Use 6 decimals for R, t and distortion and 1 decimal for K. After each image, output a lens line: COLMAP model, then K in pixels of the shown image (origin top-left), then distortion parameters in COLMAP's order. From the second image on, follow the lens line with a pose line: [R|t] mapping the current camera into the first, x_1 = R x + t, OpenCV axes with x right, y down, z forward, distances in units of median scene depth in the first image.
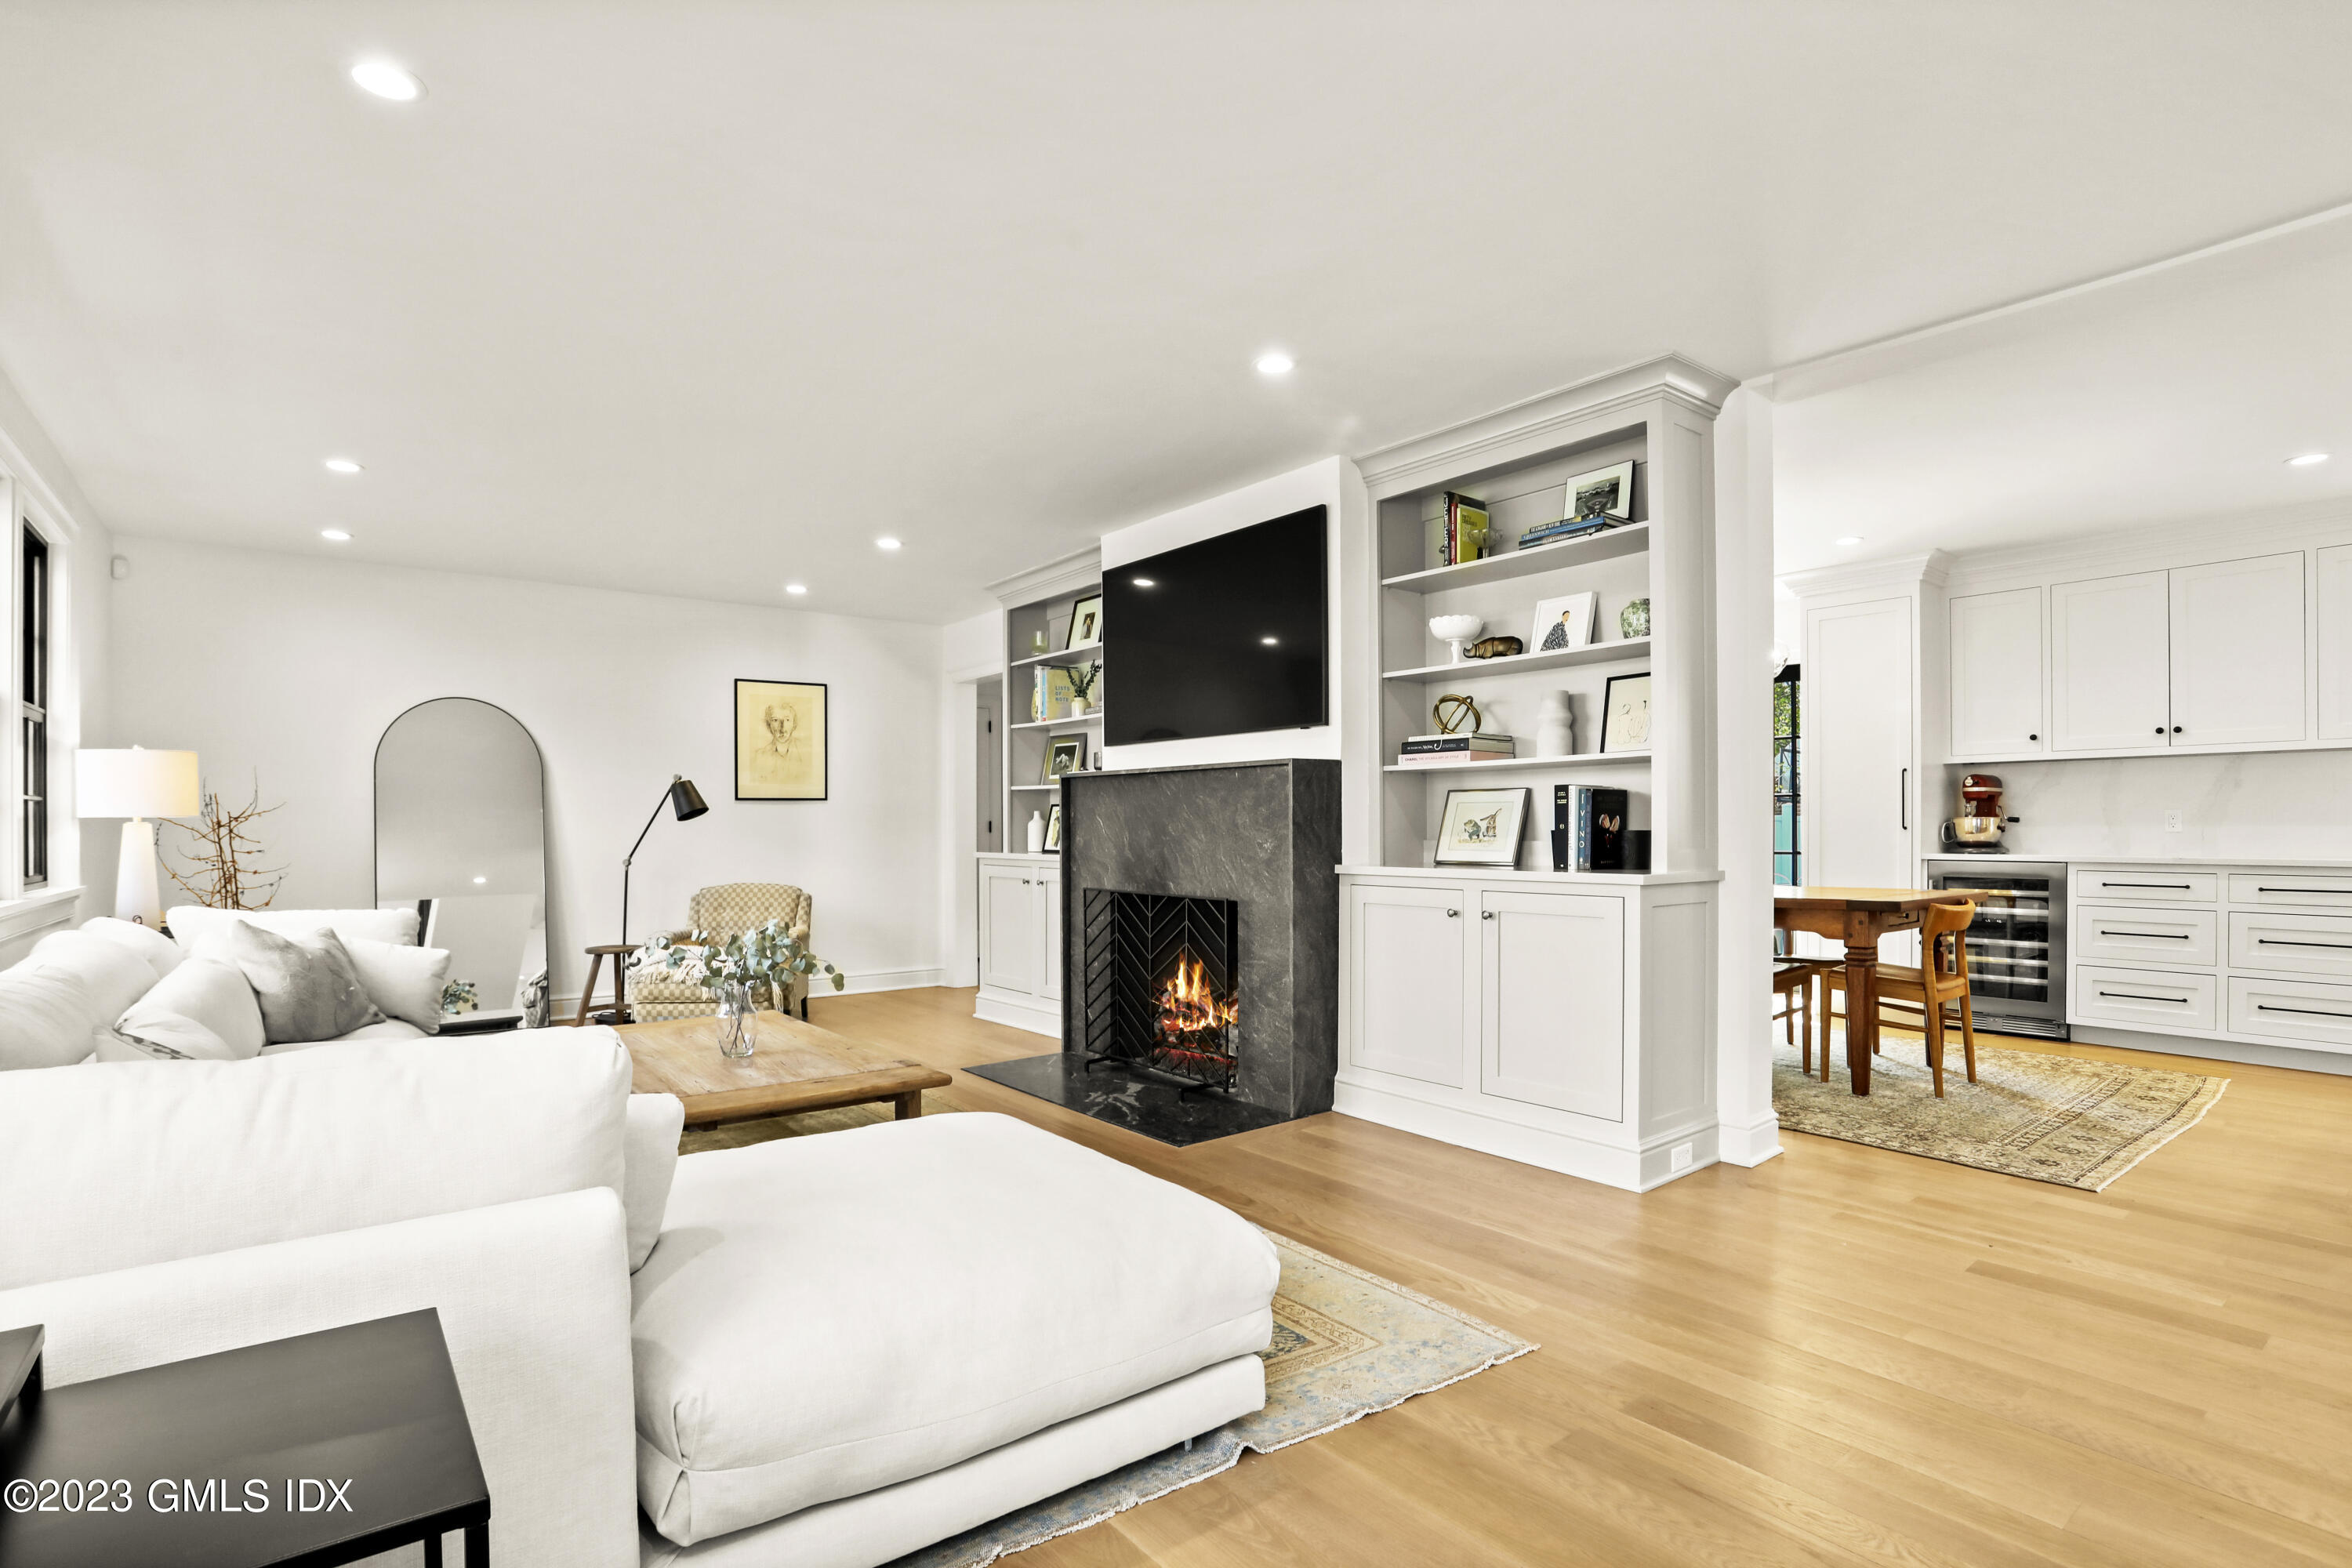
lens RADIAL K [[1160.2, 0, 1161.0], [0, 1160.2, 814.8], [0, 0, 1]] dist [-0.076046, 0.034228]
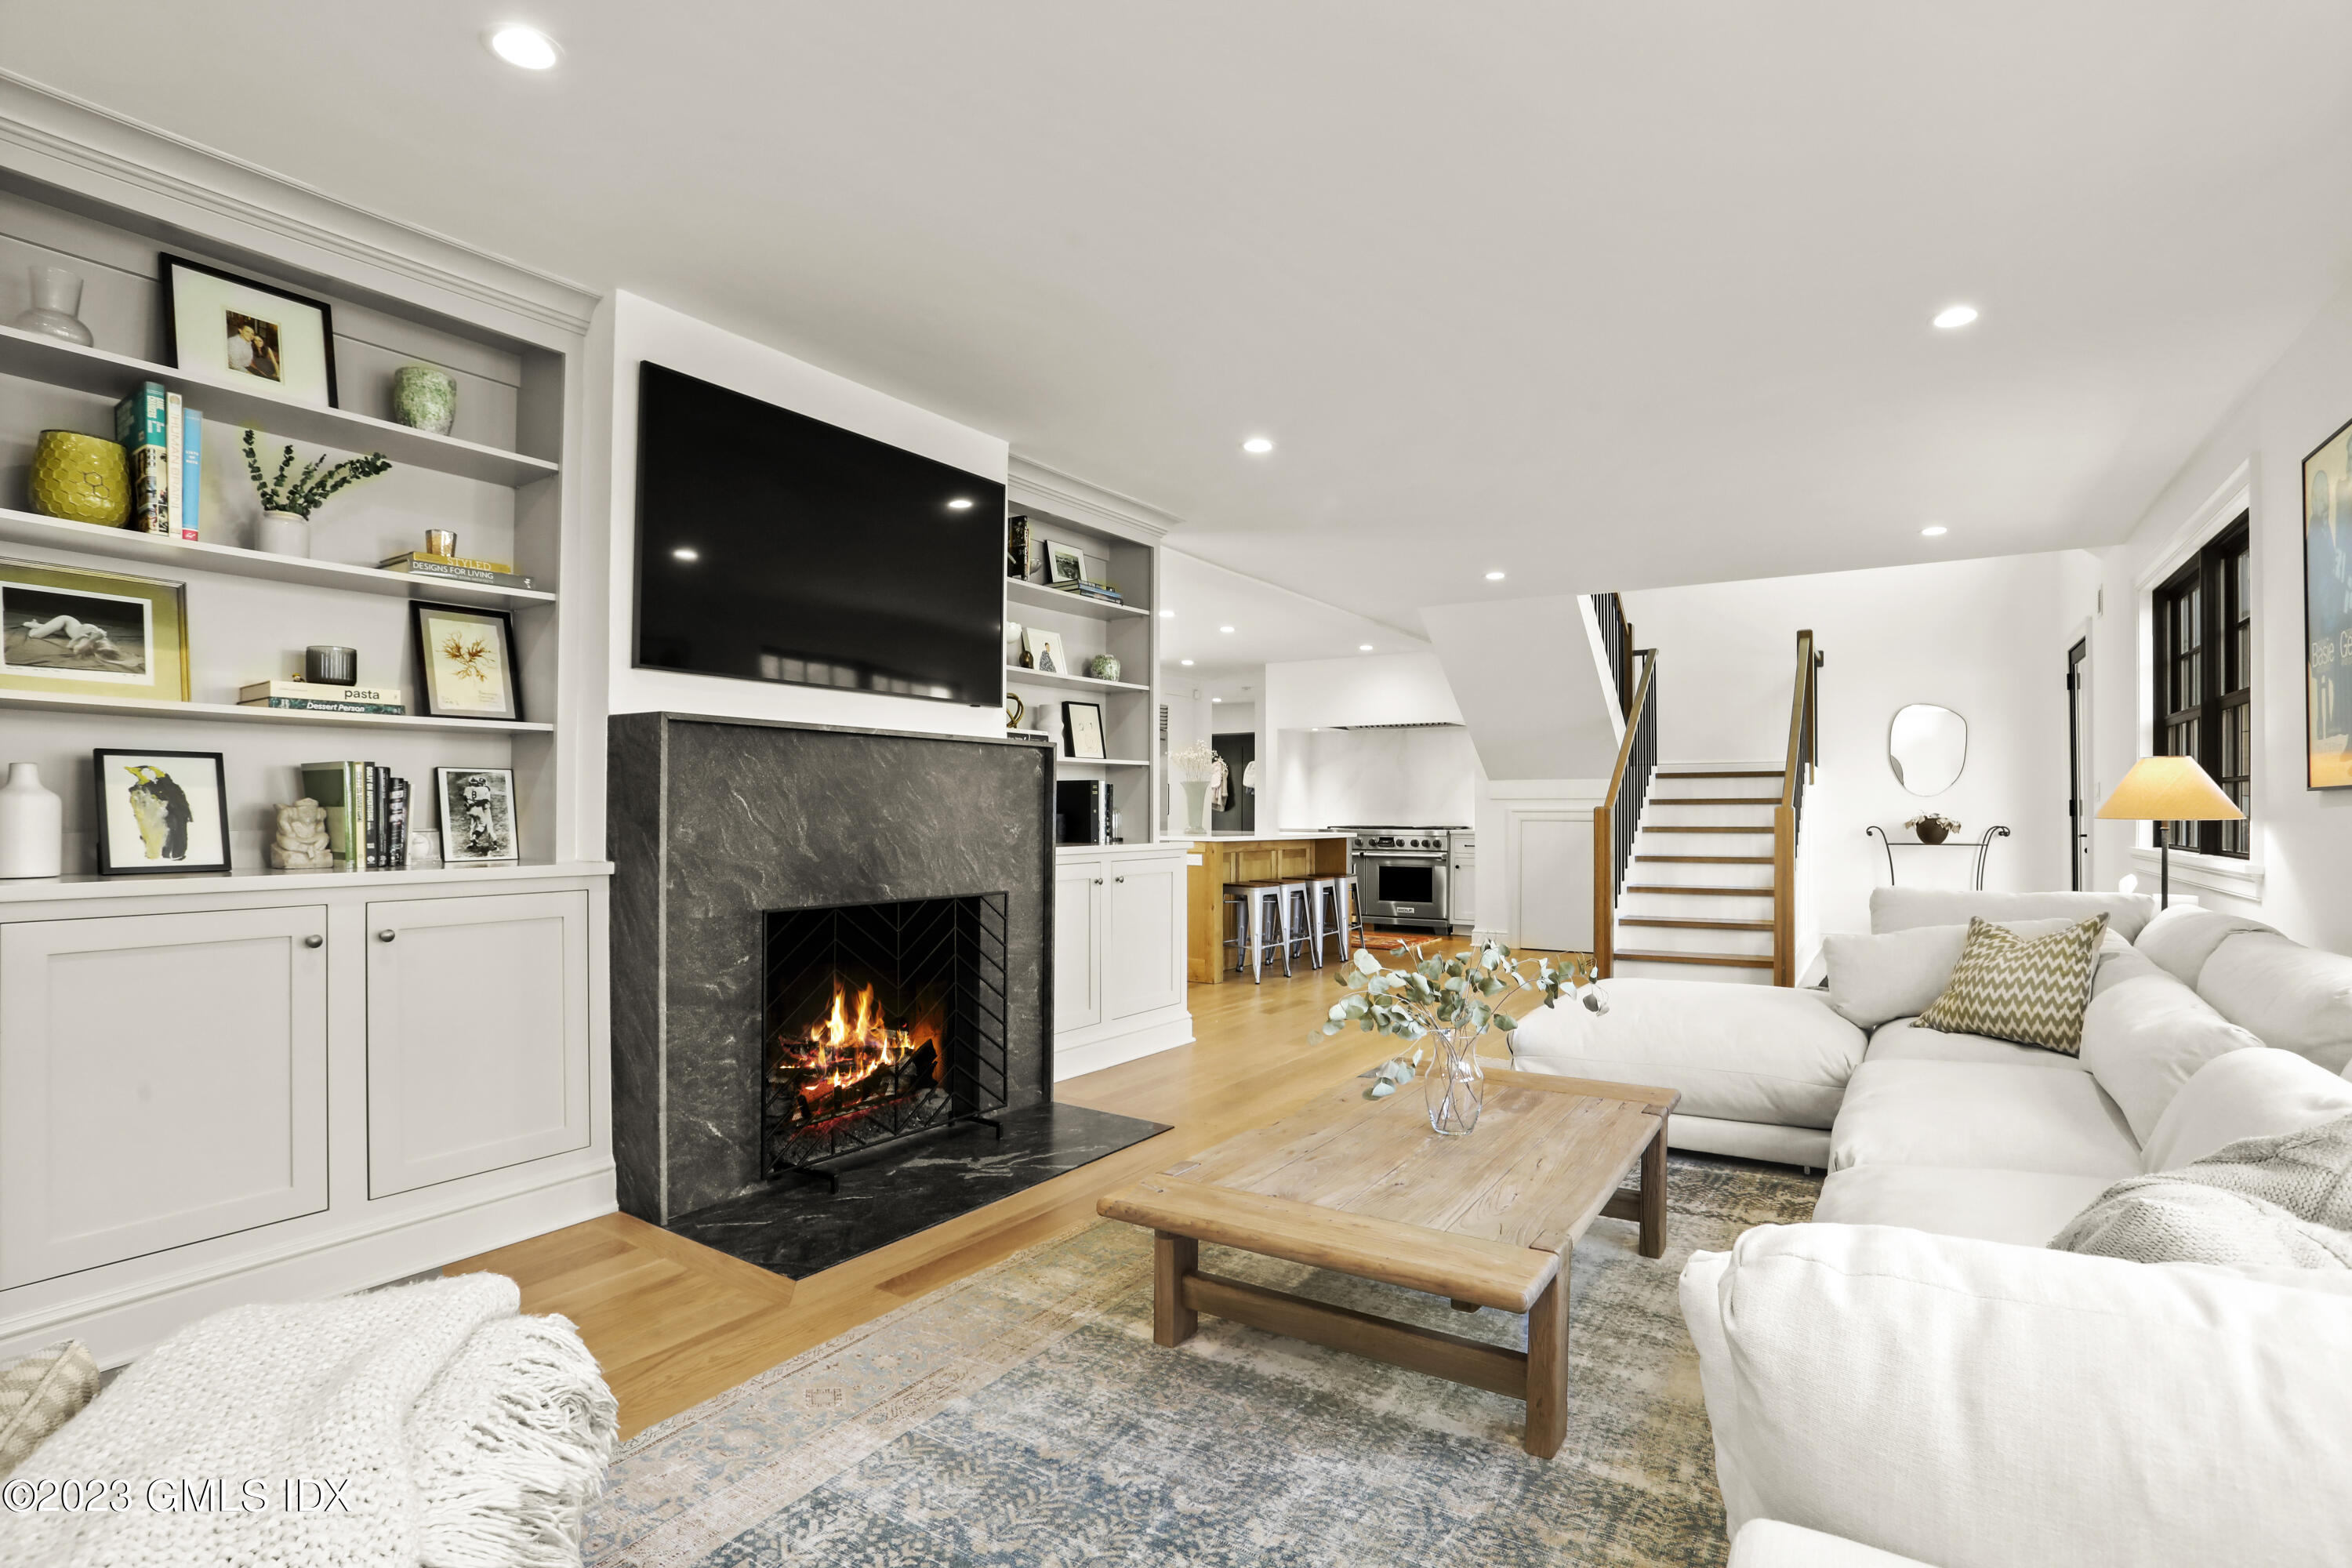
lens RADIAL K [[1160.2, 0, 1161.0], [0, 1160.2, 814.8], [0, 0, 1]] dist [-0.076046, 0.034228]
pose [[-0.323743, 0.001604, 0.946144, -0.842916], [-0.009152, 0.999946, -0.004826, 0.017218], [-0.946101, -0.010221, -0.323711, 1.201549]]
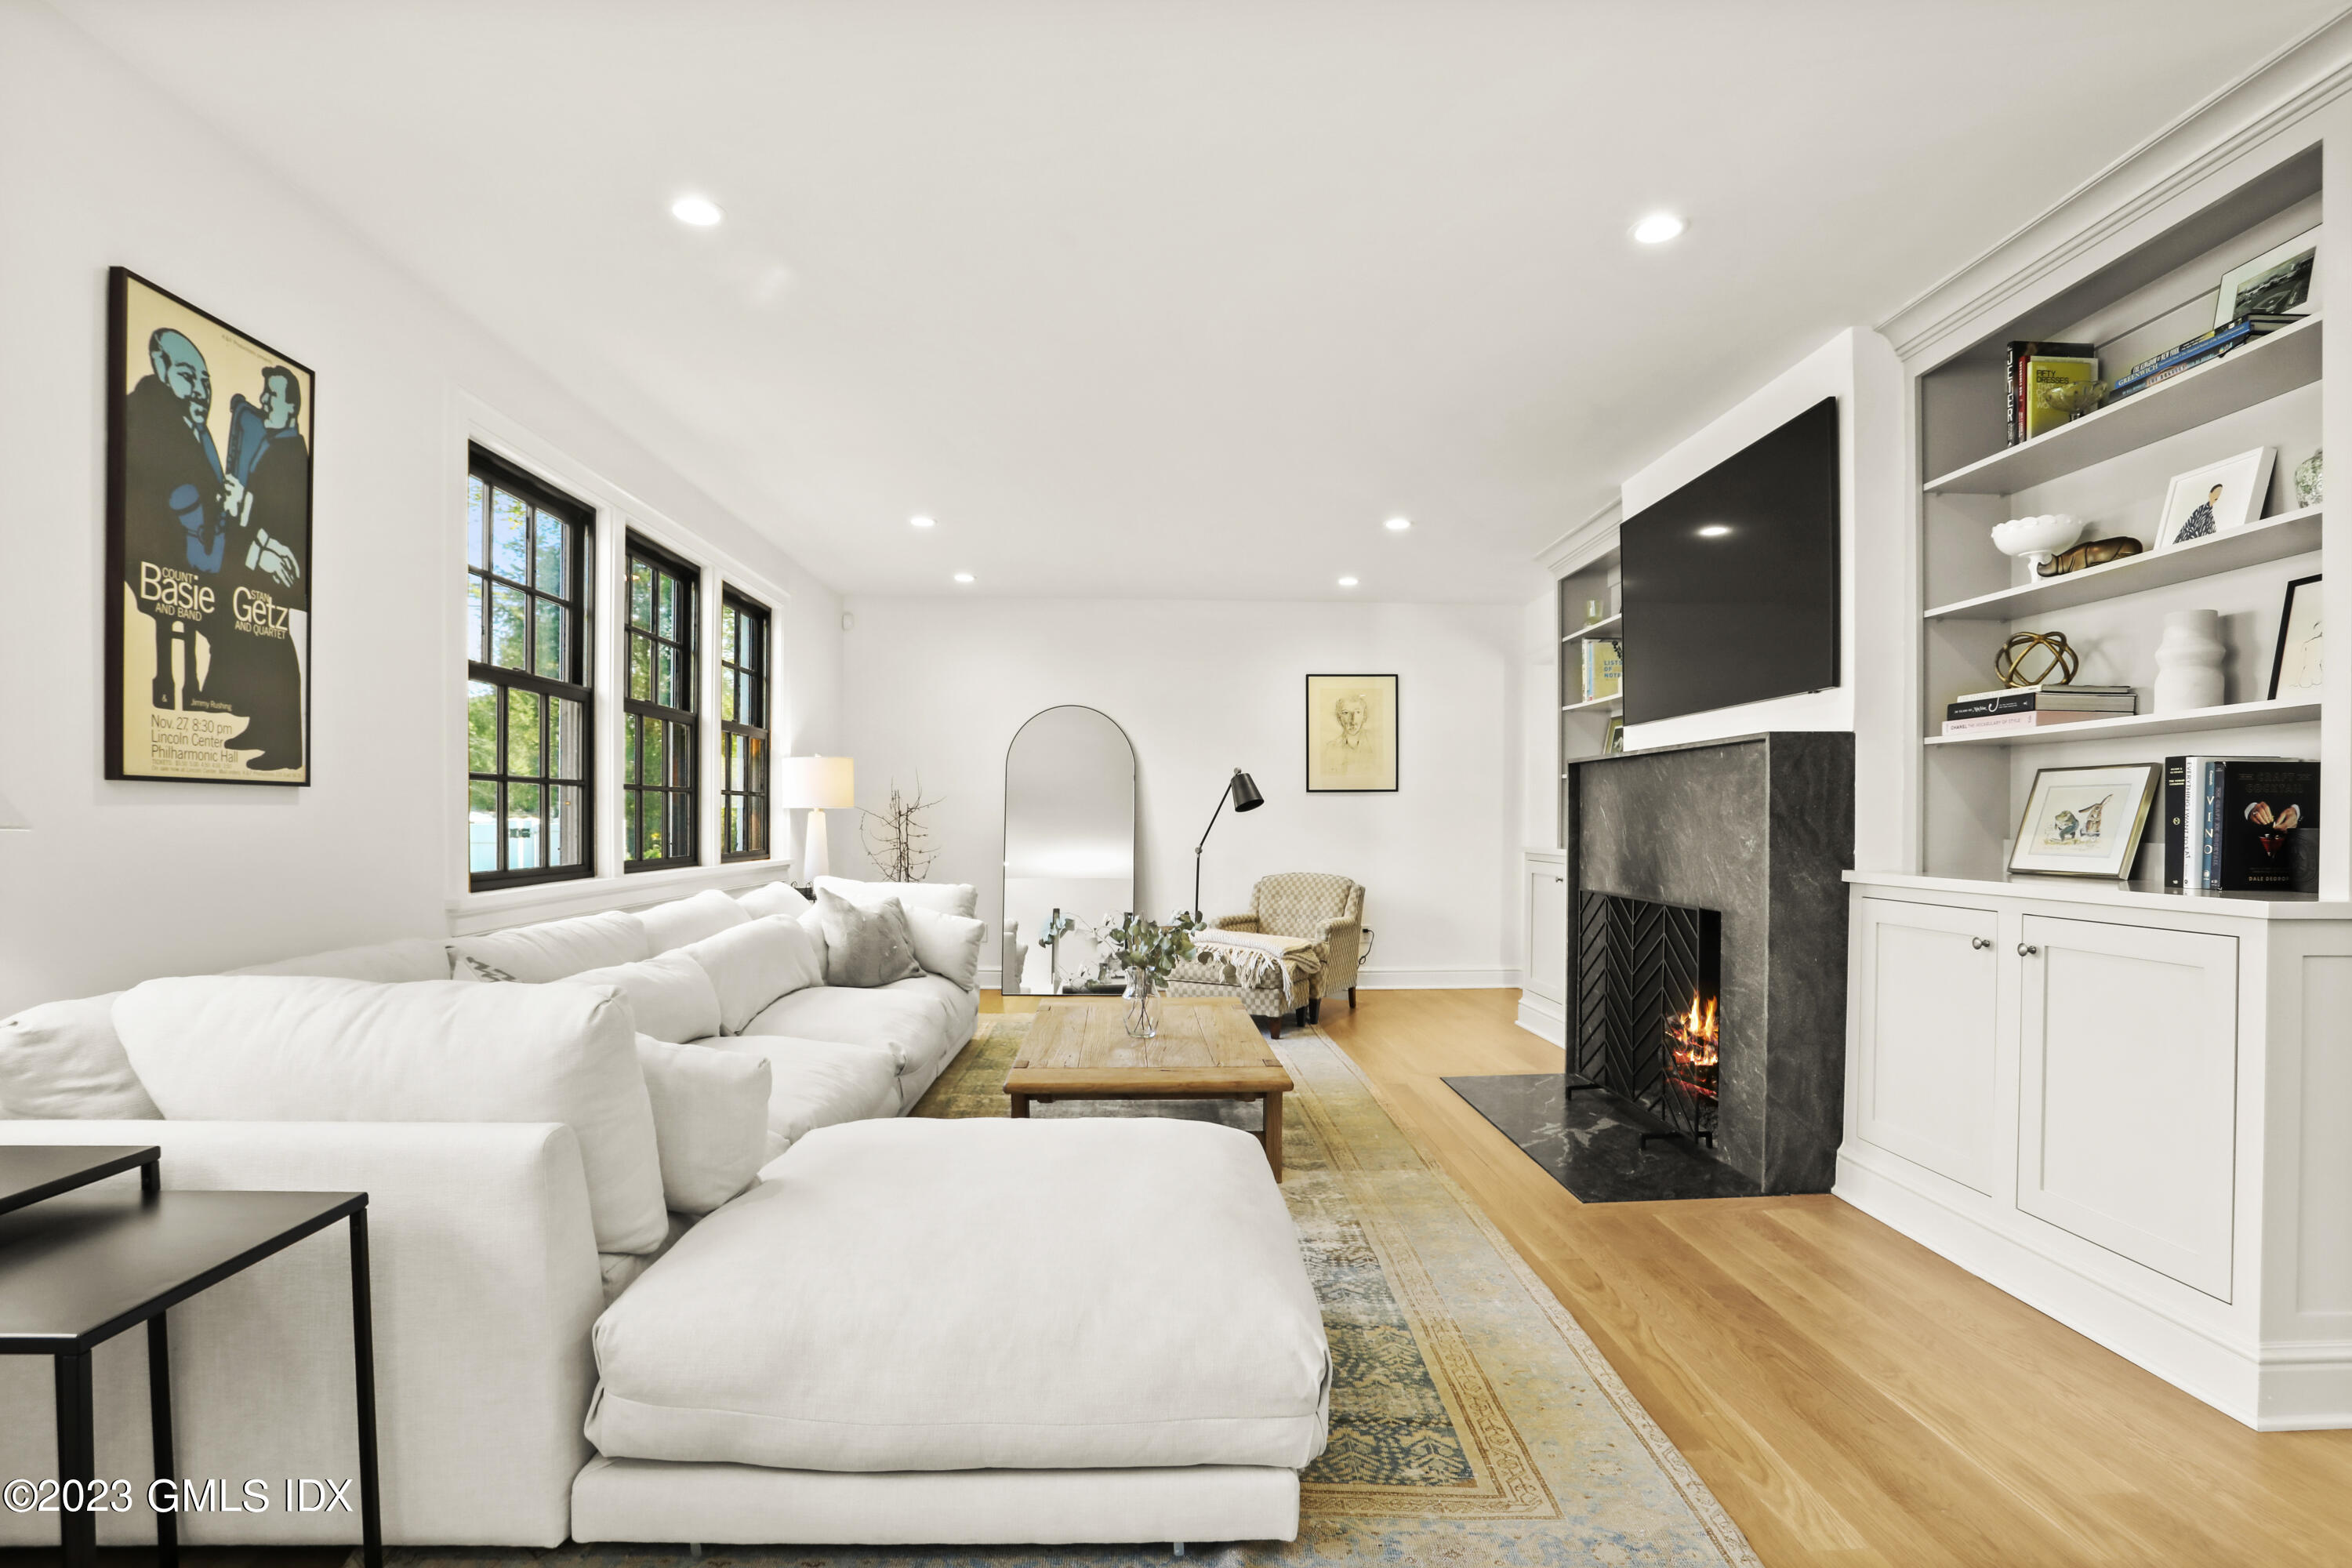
lens RADIAL K [[1149.3, 0, 1176.8], [0, 1149.3, 816.9], [0, 0, 1]] dist [-0.061169, 0.026373]
pose [[0.811056, 0.004176, -0.584953, 0.228468], [0.000825, 0.999965, 0.008283, 0.001858], [0.584968, -0.007200, 0.811025, 0.146910]]
